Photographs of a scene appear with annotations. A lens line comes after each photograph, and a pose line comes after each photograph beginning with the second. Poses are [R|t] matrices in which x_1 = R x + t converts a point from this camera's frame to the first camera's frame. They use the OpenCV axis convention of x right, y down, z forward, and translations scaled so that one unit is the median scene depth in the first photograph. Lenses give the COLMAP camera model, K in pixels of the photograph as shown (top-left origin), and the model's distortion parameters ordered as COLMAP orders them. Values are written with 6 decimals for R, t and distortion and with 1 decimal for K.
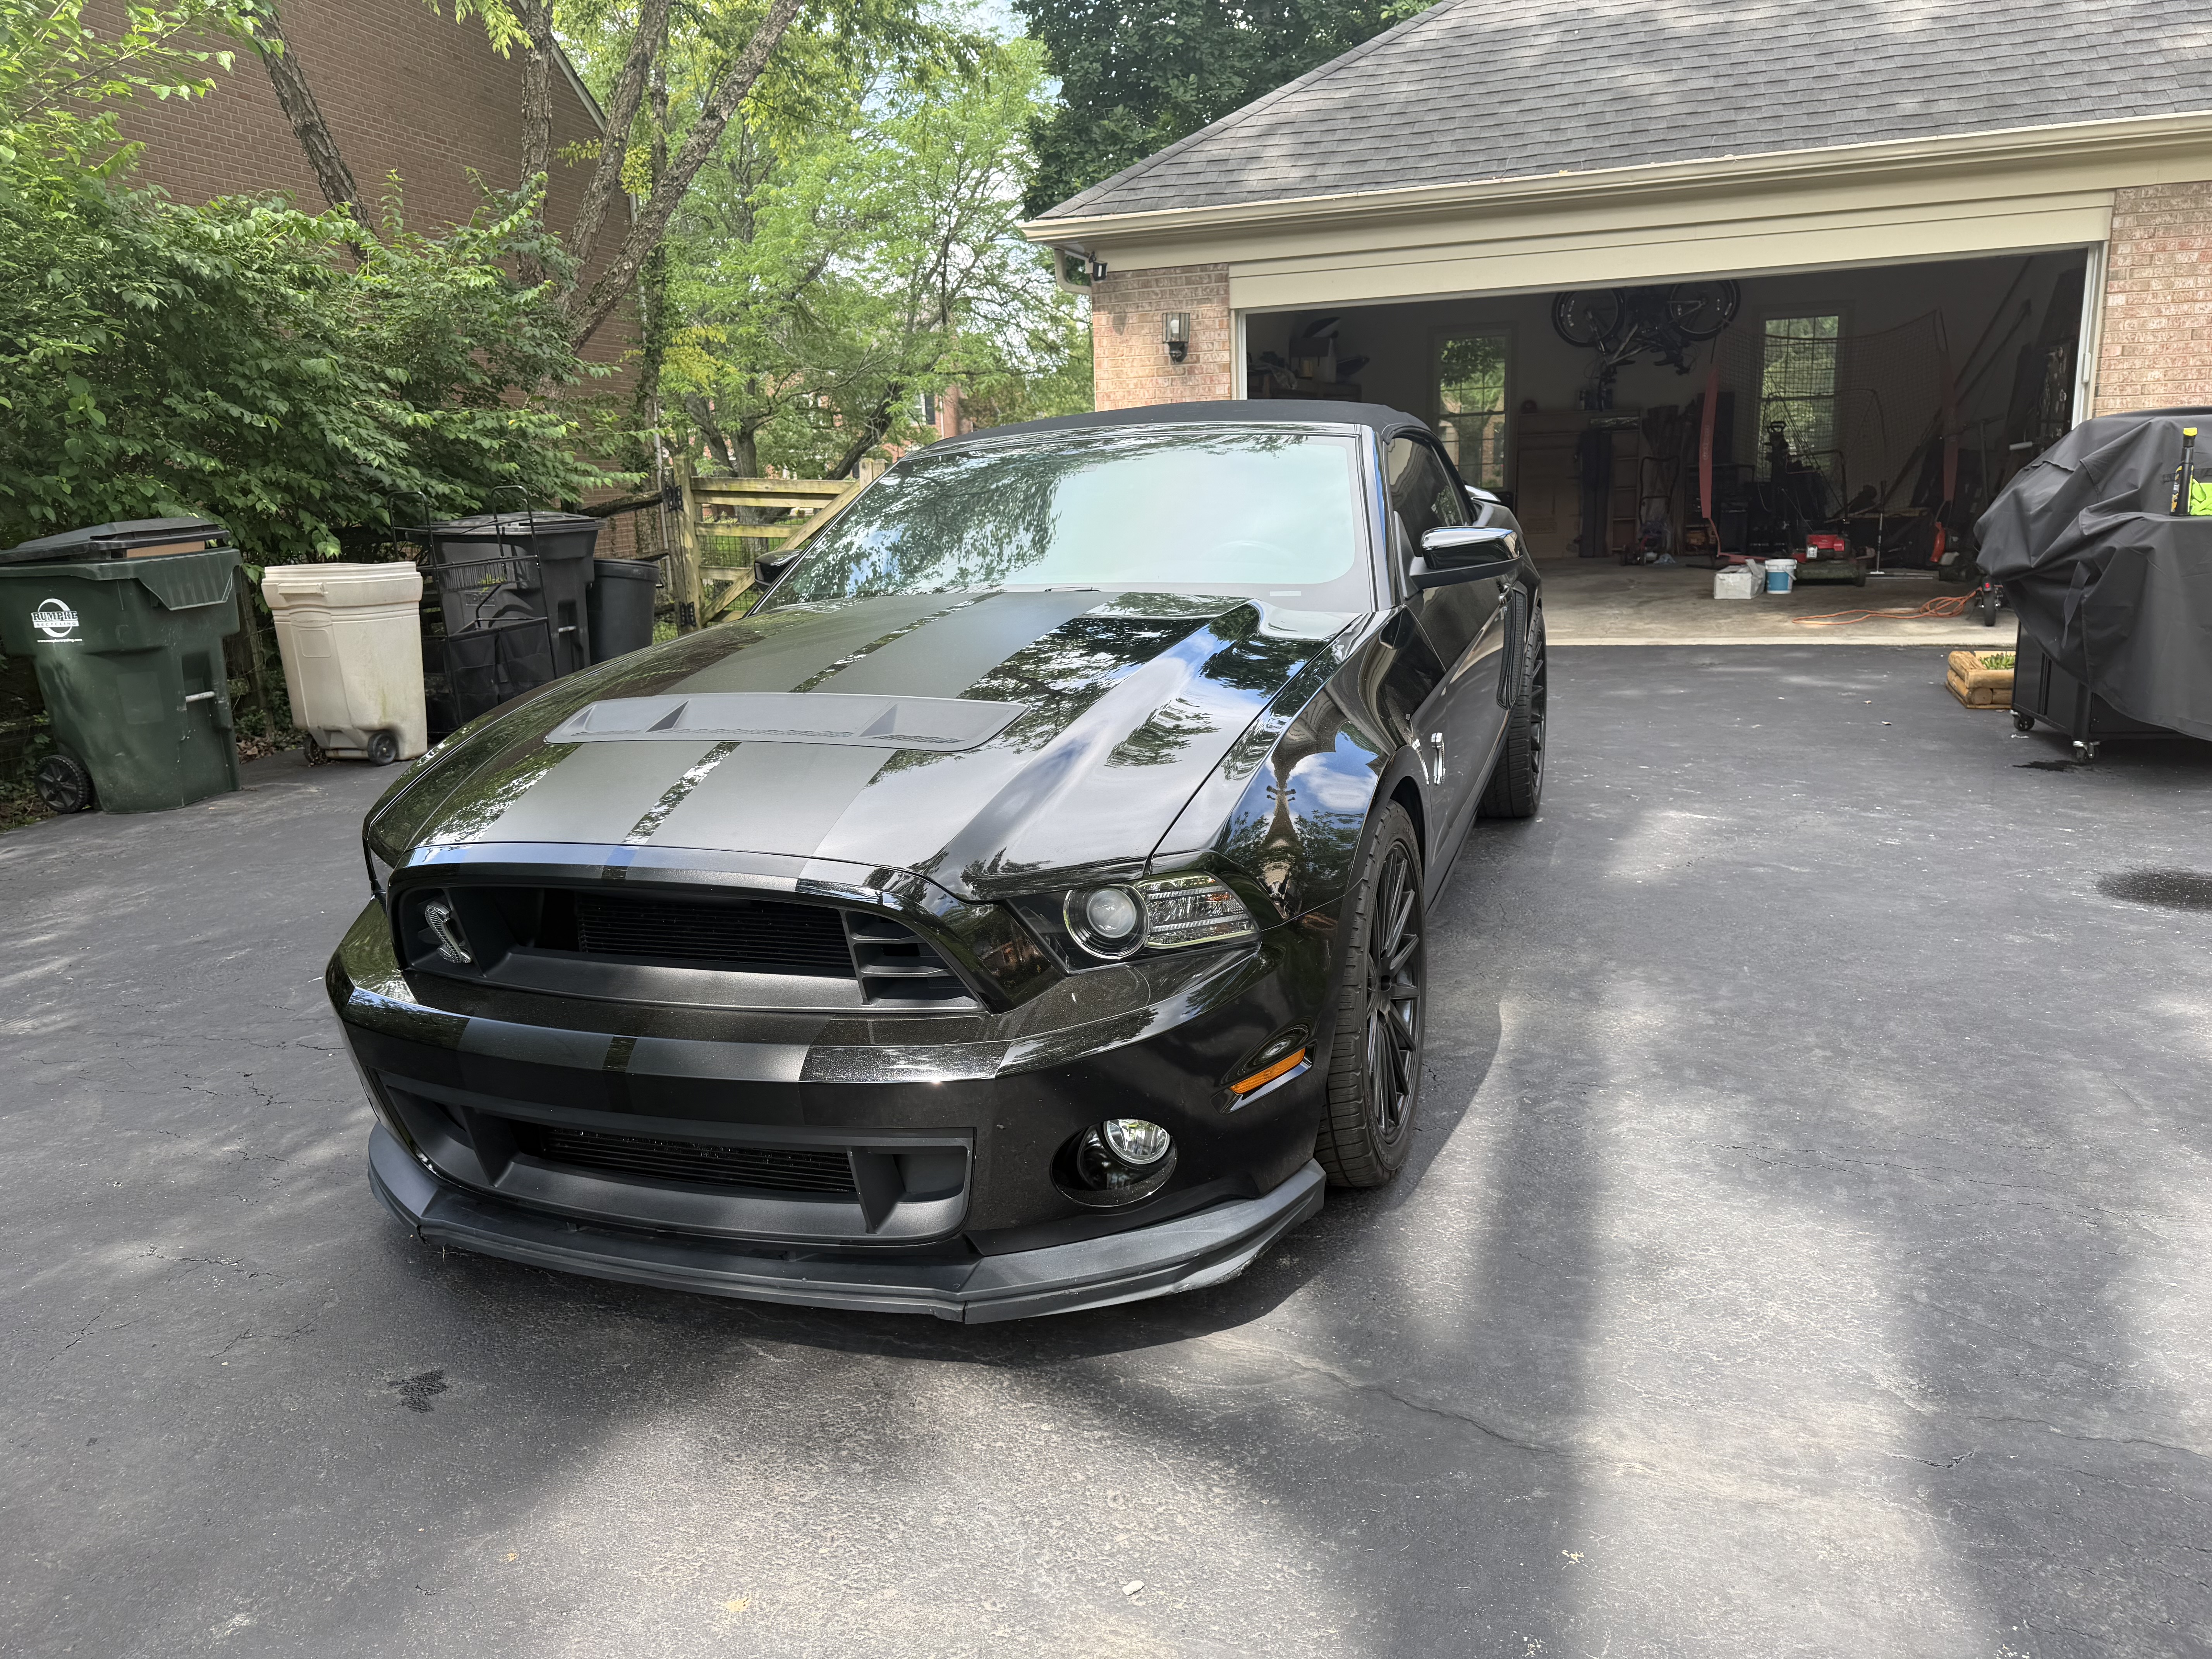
lens RADIAL K [[1549.3, 0, 1099.5], [0, 1549.3, 826.2], [0, 0, 1]] dist [0.048430, -0.062340]
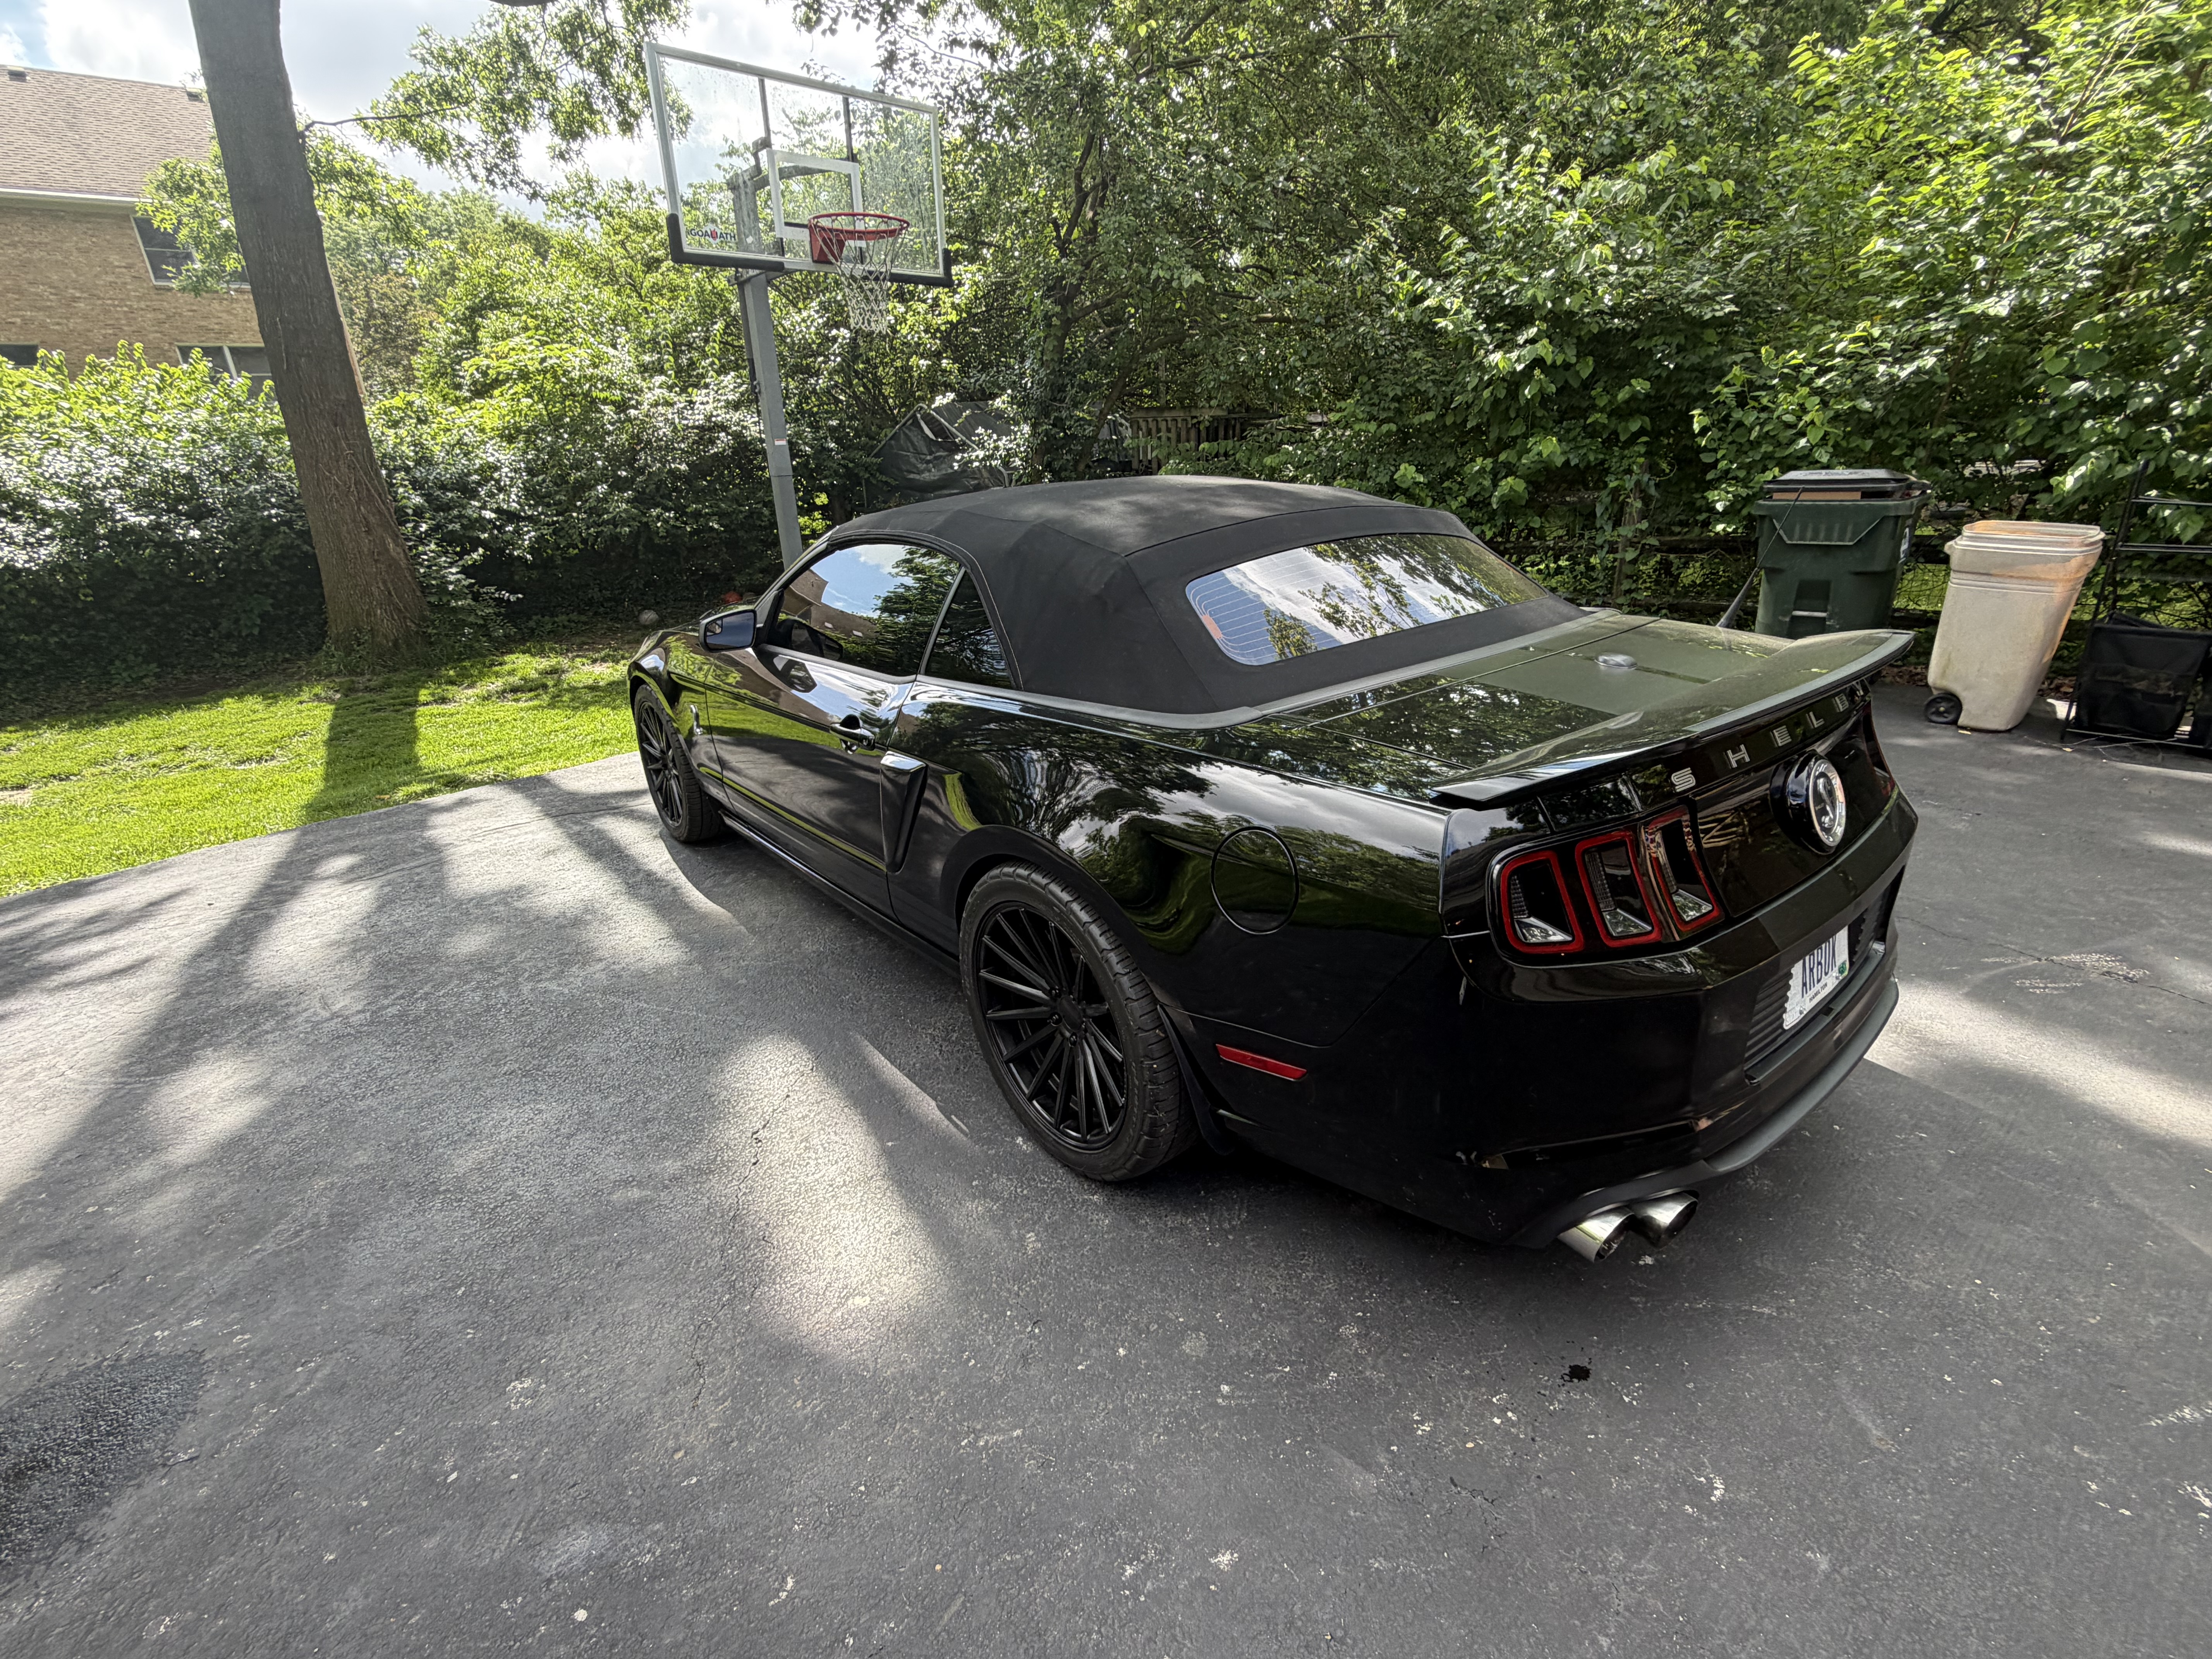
lens RADIAL K [[1009.7, 0, 1102.3], [0, 1009.7, 833.1], [0, 0, 1]] dist [-0.000882, 0.000742]
pose [[-0.512050, 0.381250, -0.769710, 0.348711], [-0.134695, 0.849374, 0.510314, -0.220222], [0.848329, 0.364982, -0.383569, 0.708174]]
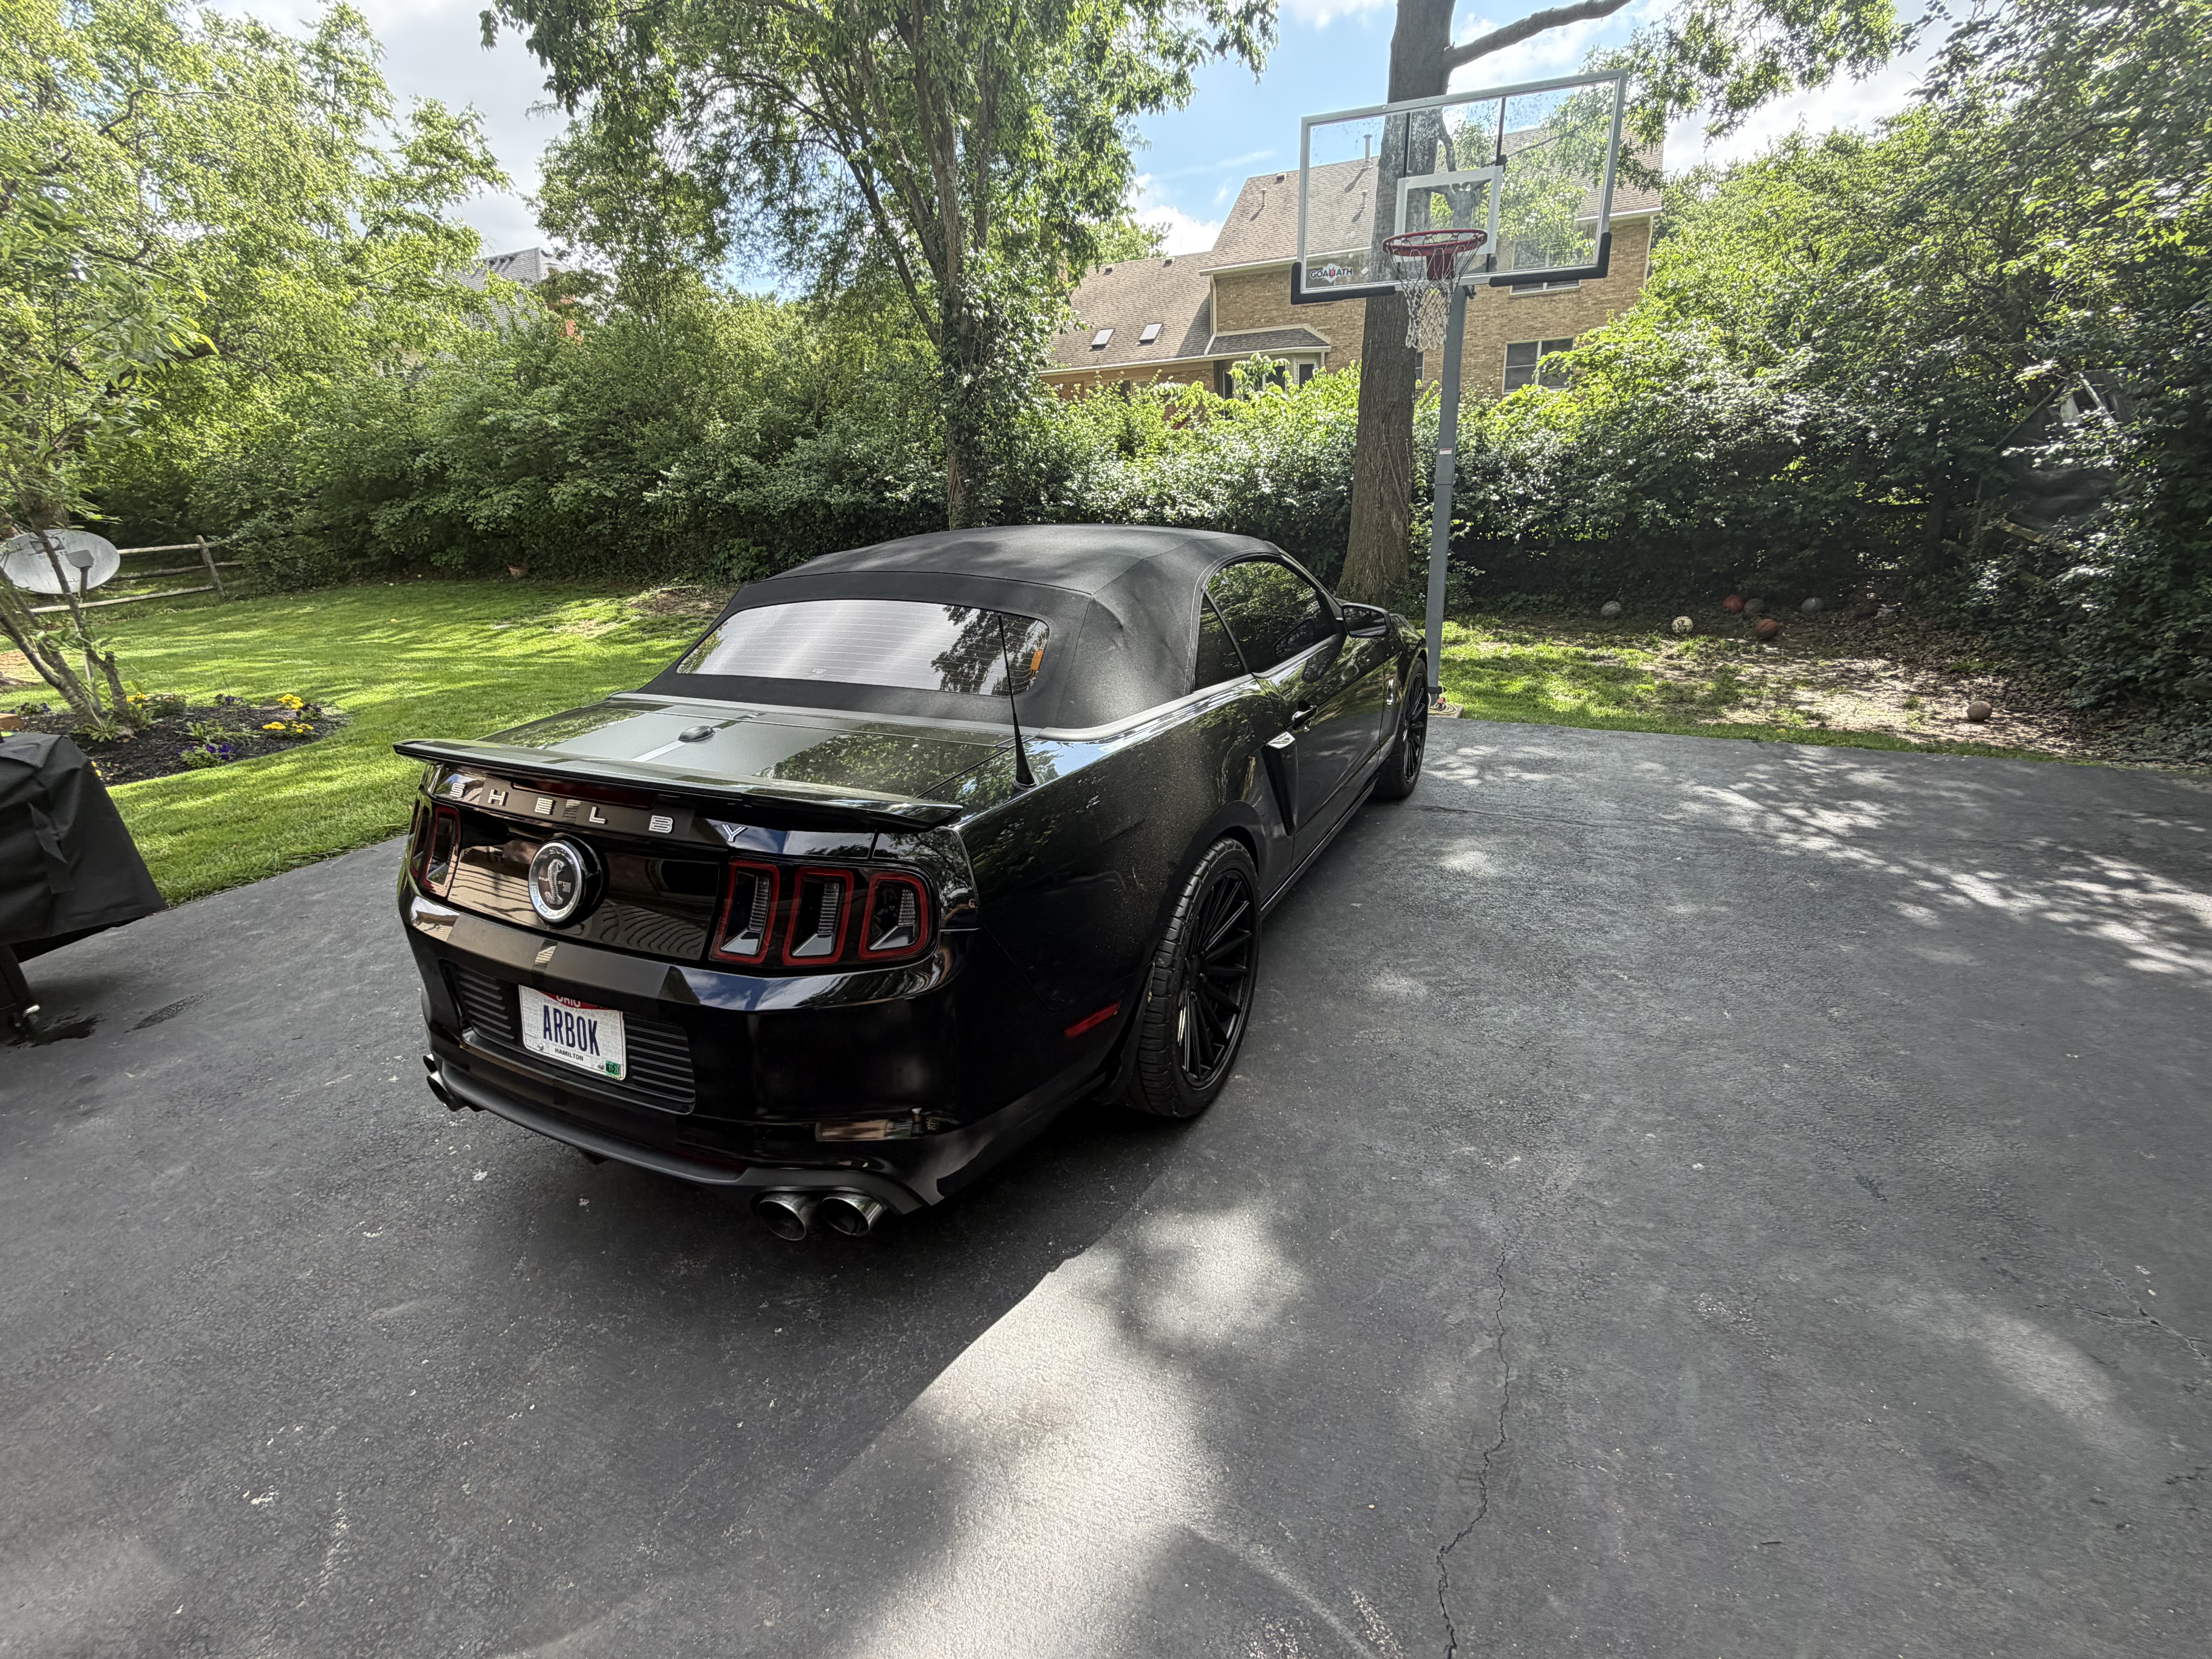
lens RADIAL K [[1009.7, 0, 1103.4], [0, 1009.7, 835.1], [0, 0, 1]] dist [-0.000882, 0.000742]
pose [[-0.989278, 0.048169, 0.137874, -0.045546], [0.116591, 0.829016, 0.546937, -0.259307], [-0.087955, 0.557147, -0.825743, 0.925392]]
